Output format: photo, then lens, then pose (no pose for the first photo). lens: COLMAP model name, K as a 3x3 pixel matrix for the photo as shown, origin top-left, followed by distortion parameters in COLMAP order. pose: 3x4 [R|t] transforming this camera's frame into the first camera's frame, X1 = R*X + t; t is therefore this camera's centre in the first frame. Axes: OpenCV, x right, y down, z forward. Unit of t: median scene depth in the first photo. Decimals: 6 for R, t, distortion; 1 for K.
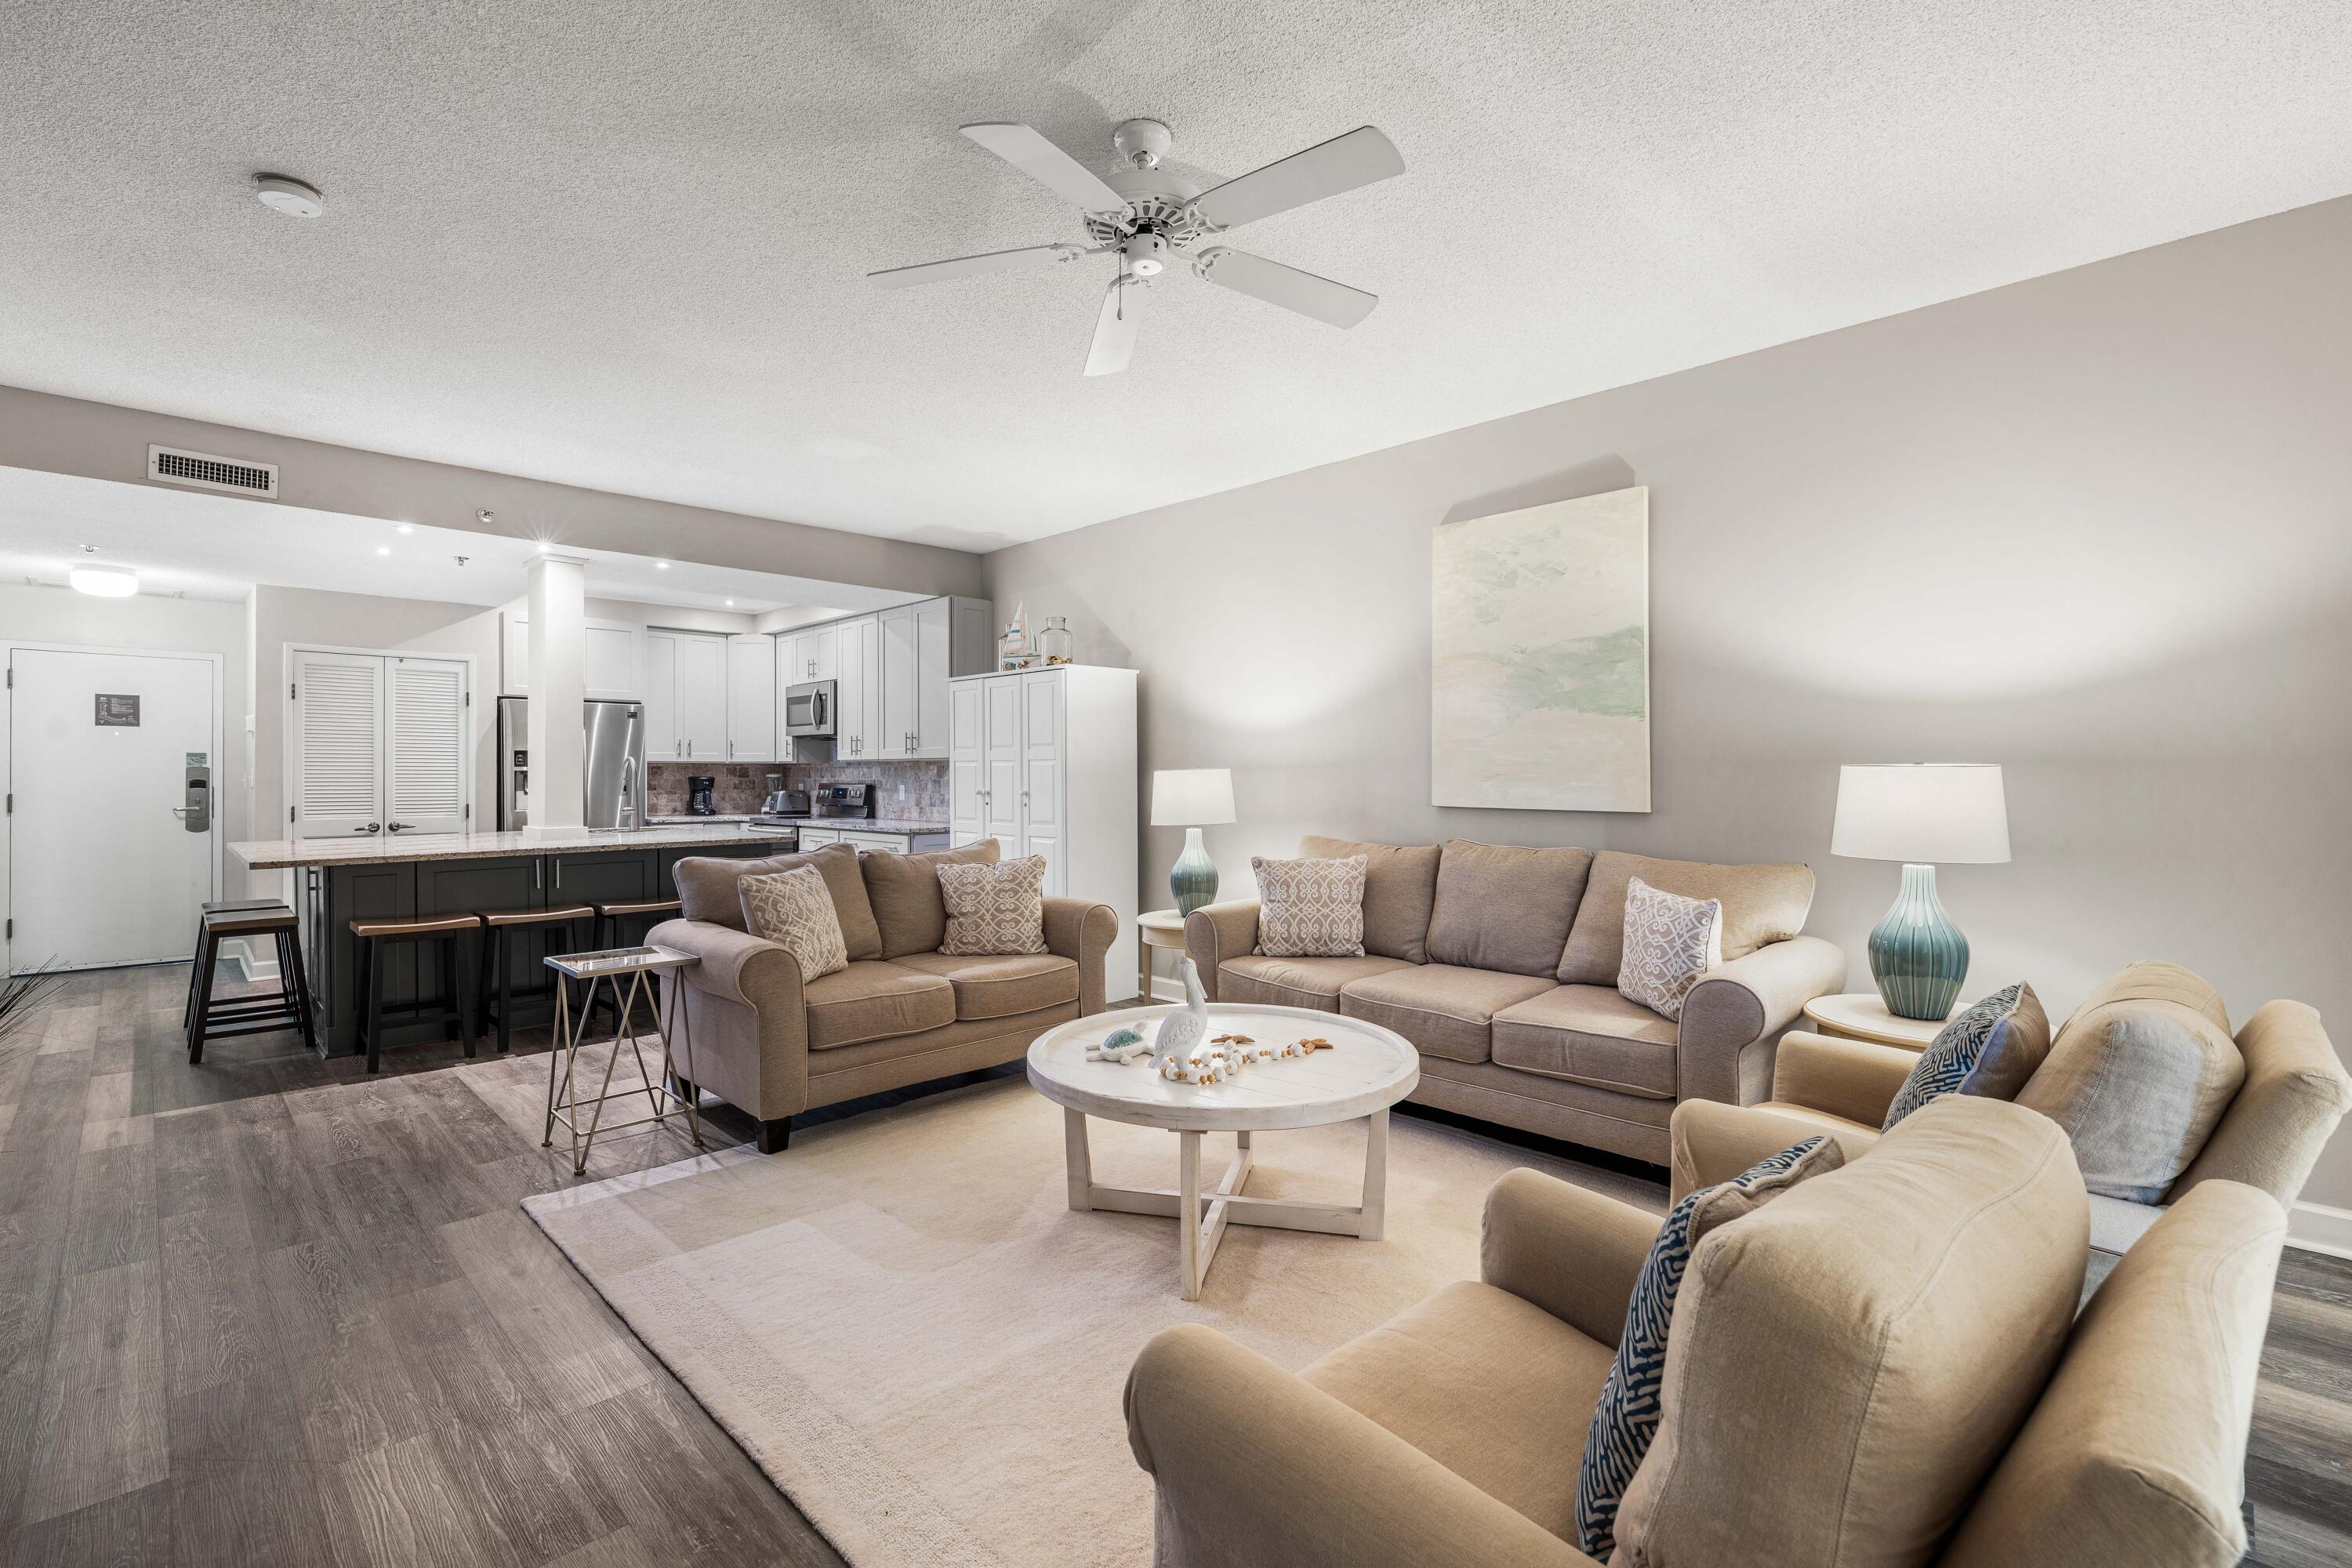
lens RADIAL K [[1056.7, 0, 1185.1], [0, 1056.7, 770.3], [0, 0, 1]] dist [-0.001045, -0.001826]
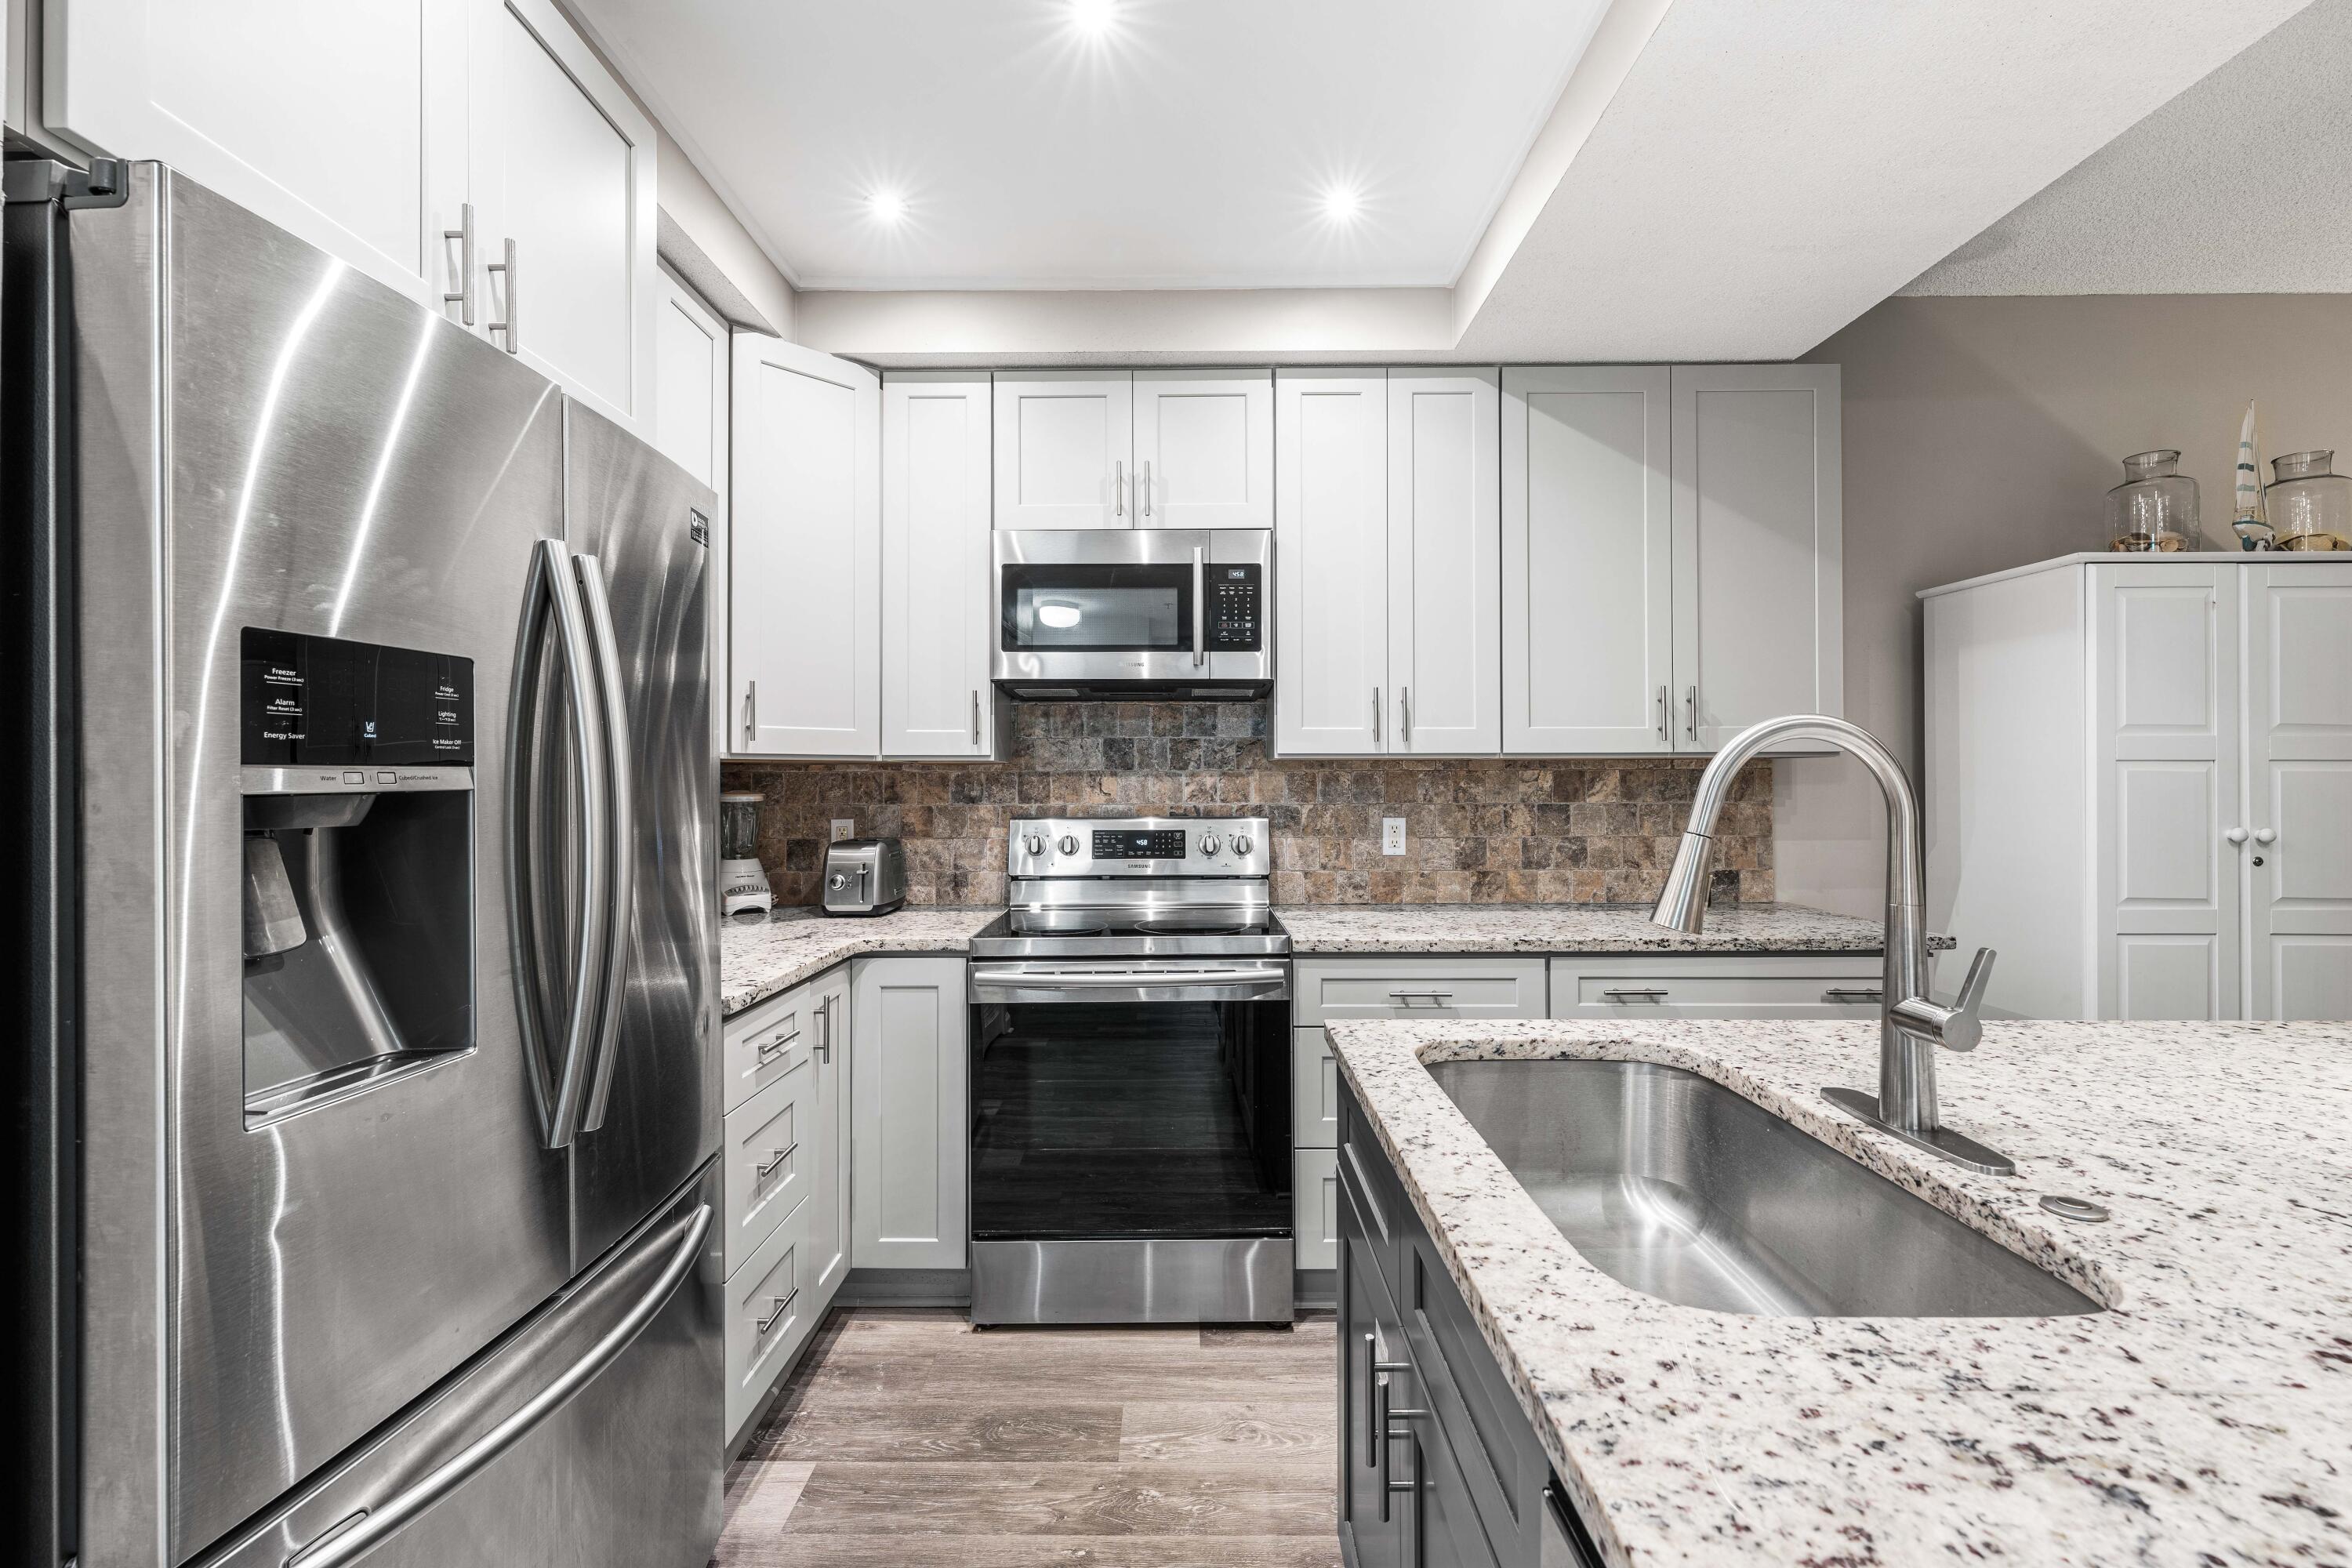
lens RADIAL K [[991.7, 0, 1172.7], [0, 991.7, 770.1], [0, 0, 1]] dist [0.003427, 0.000535]
pose [[0.716931, 0.004156, 0.697132, -0.597263], [0.001082, 0.999974, -0.007074, -0.001604], [-0.697143, 0.005826, 0.716908, 0.786207]]
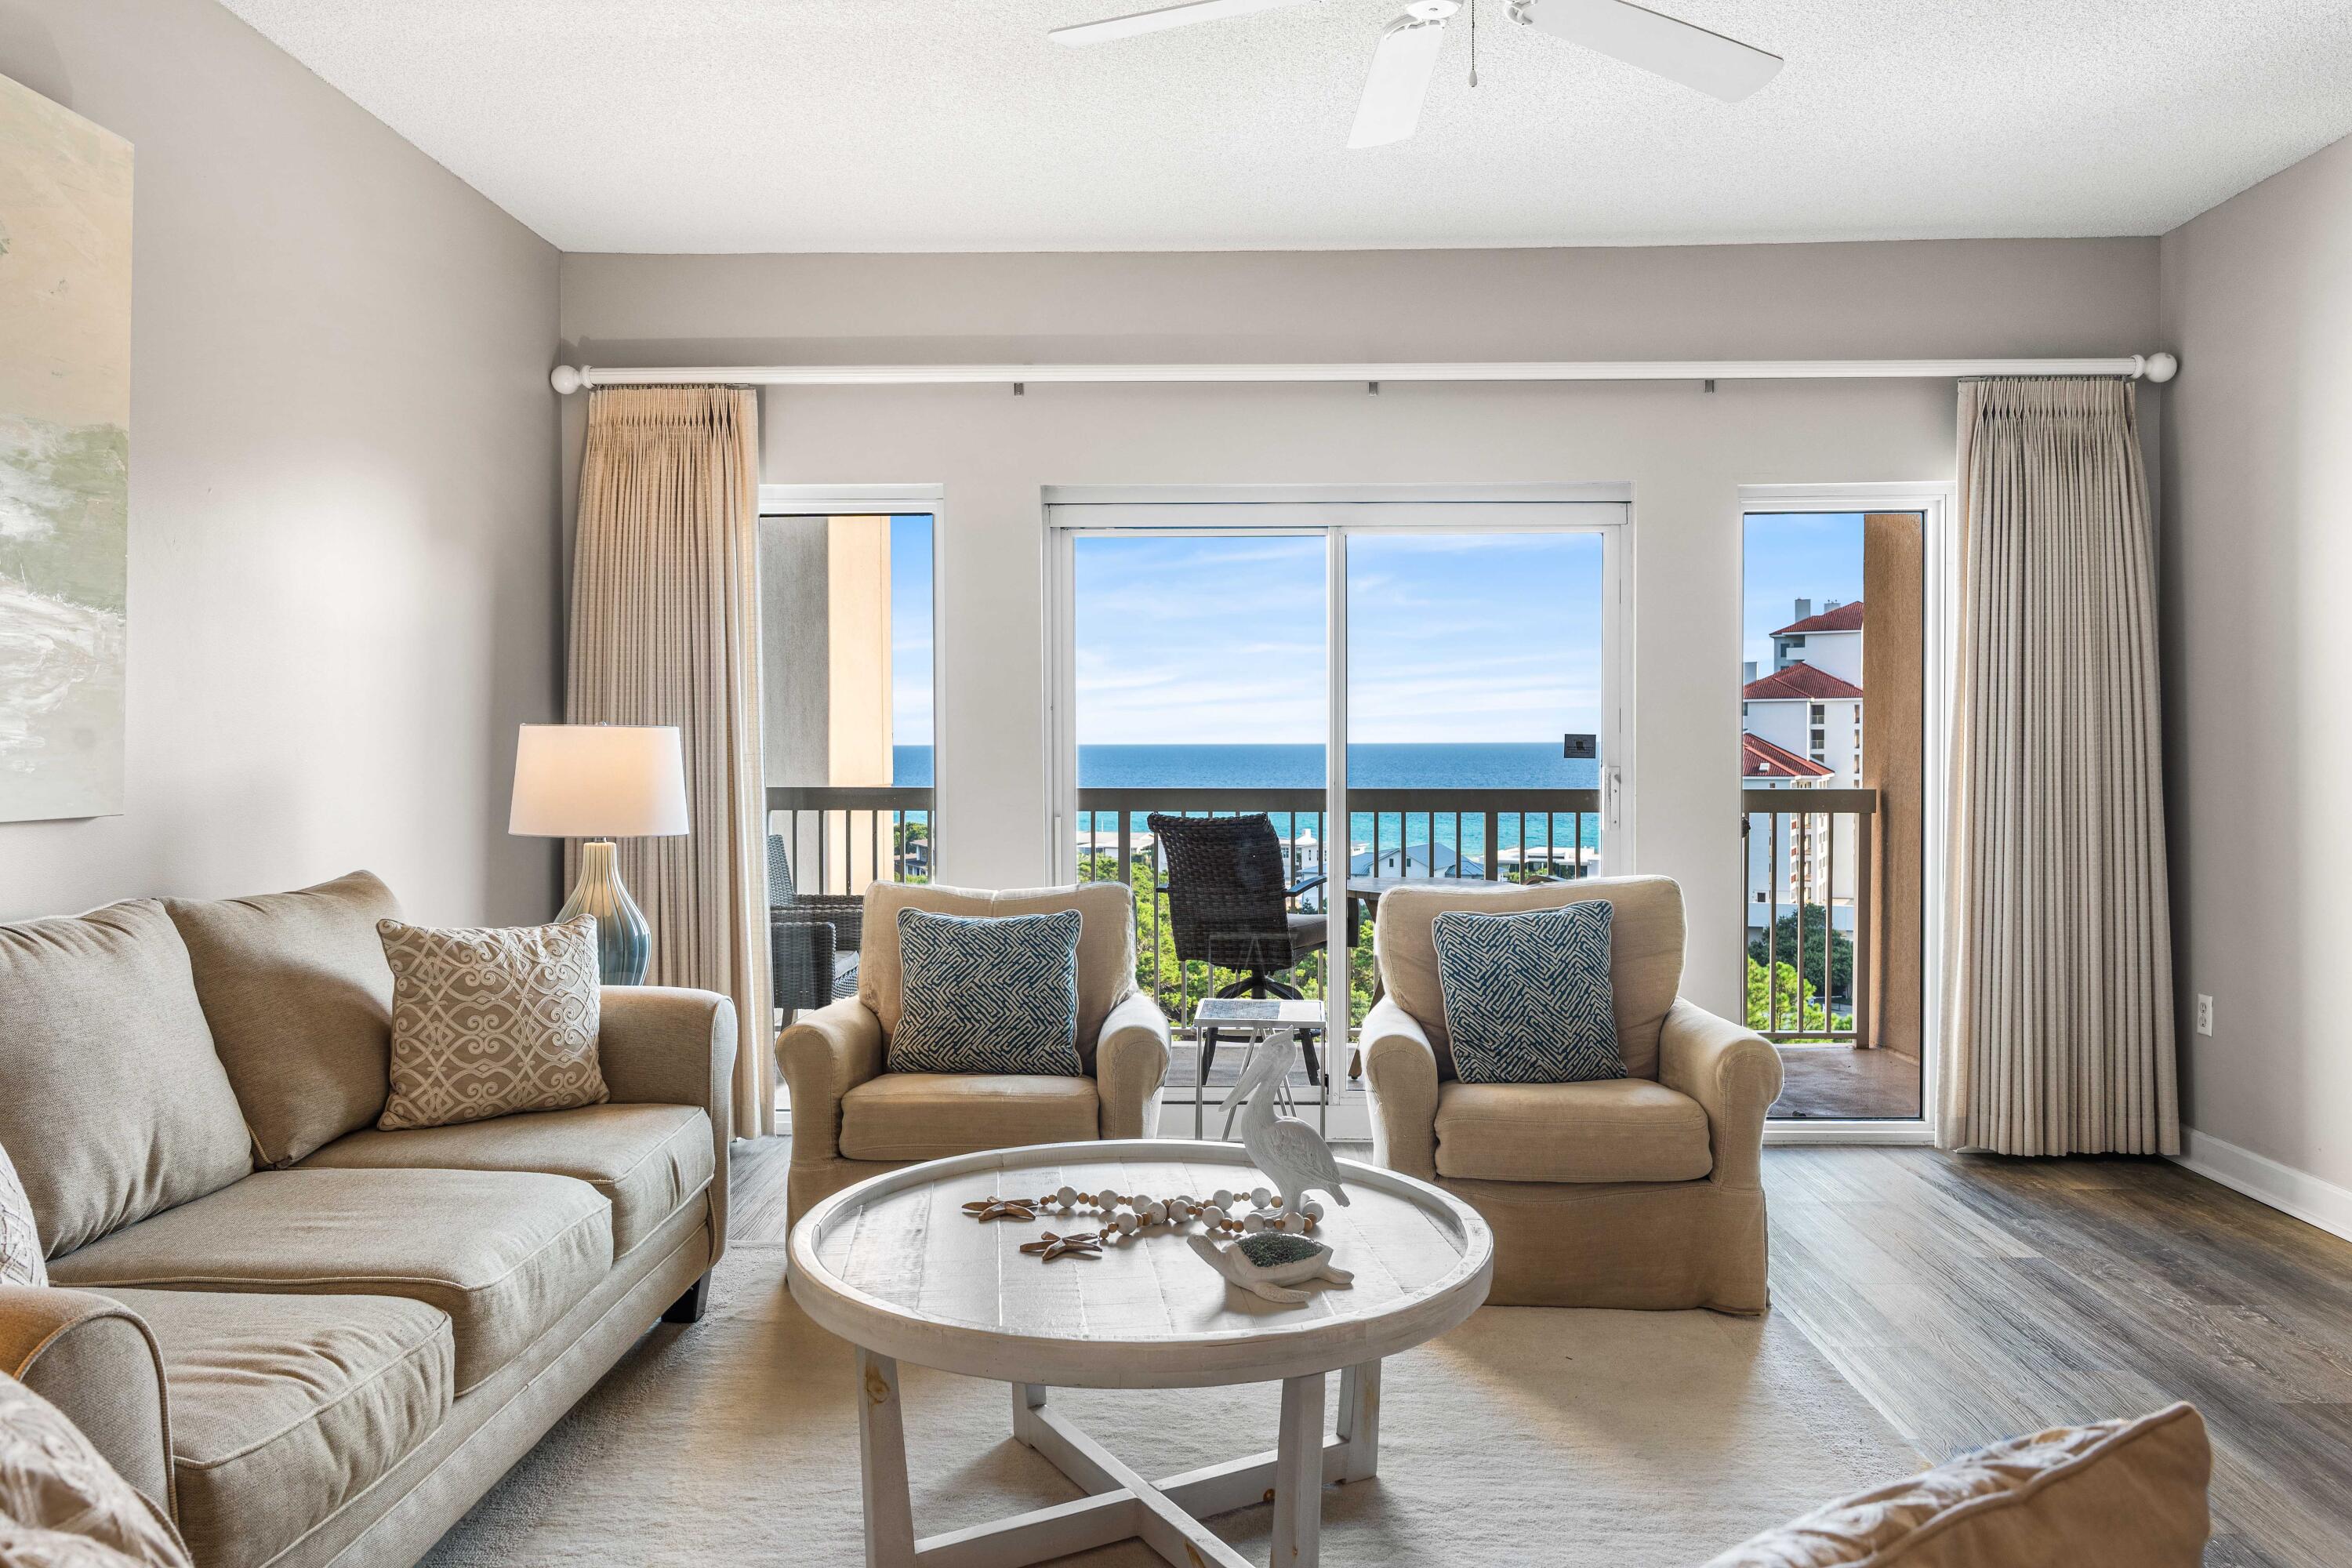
lens RADIAL K [[1671.5, 0, 1172.7], [0, 1671.5, 786.1], [0, 0, 1]] dist [-0.008269, -0.003563]
pose [[-0.681871, -0.018471, 0.731239, -0.234214], [-0.001240, 0.999709, 0.024096, 0.004001], [-0.731471, 0.015524, -0.681695, 0.595365]]
